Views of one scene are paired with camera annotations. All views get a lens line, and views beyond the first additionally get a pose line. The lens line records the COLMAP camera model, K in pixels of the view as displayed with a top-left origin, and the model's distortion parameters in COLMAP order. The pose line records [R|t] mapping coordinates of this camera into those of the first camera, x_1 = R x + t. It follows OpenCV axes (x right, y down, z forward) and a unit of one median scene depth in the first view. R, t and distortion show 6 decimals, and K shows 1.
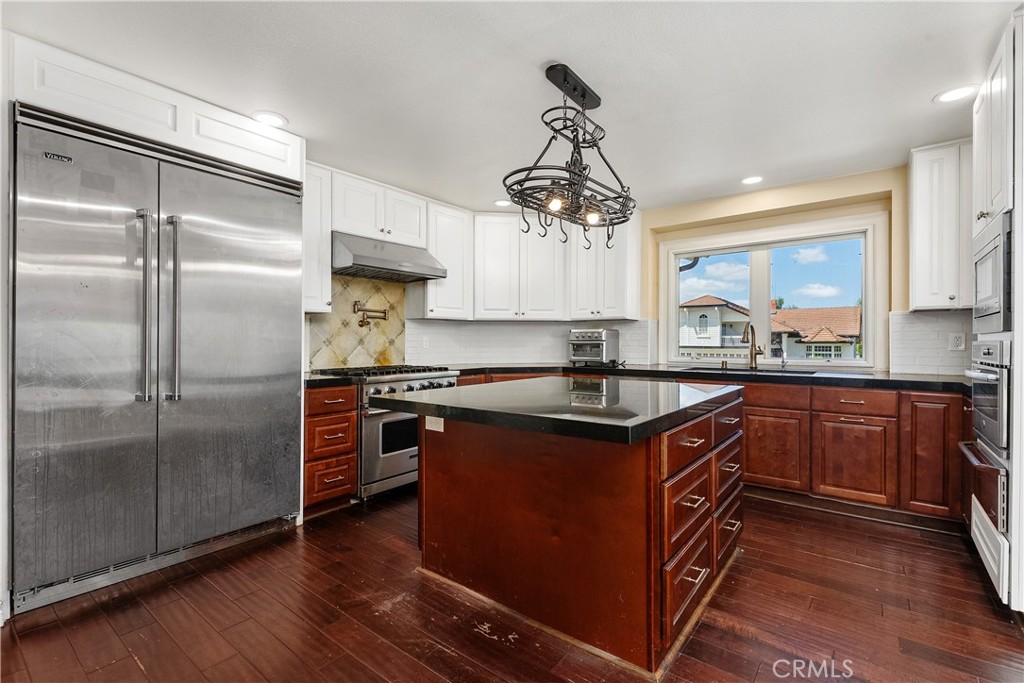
lens RADIAL K [[459.5, 0, 513.2], [0, 459.5, 340.6], [0, 0, 1]] dist [-0.010059, 0.000404]
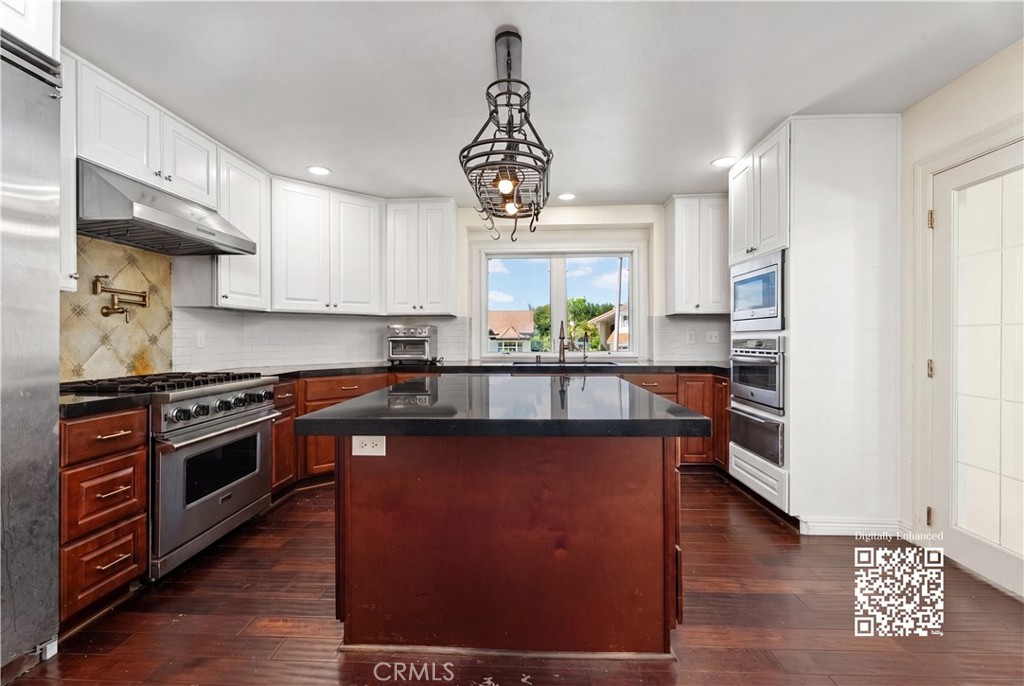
lens RADIAL K [[454.7, 0, 512.3], [0, 454.7, 337.8], [0, 0, 1]] dist [0.000085, -0.001476]
pose [[0.812465, -0.002170, 0.583007, -0.241076], [0.002392, 0.999997, 0.000390, 0.001405], [-0.583006, 0.001078, 0.812467, 0.147612]]
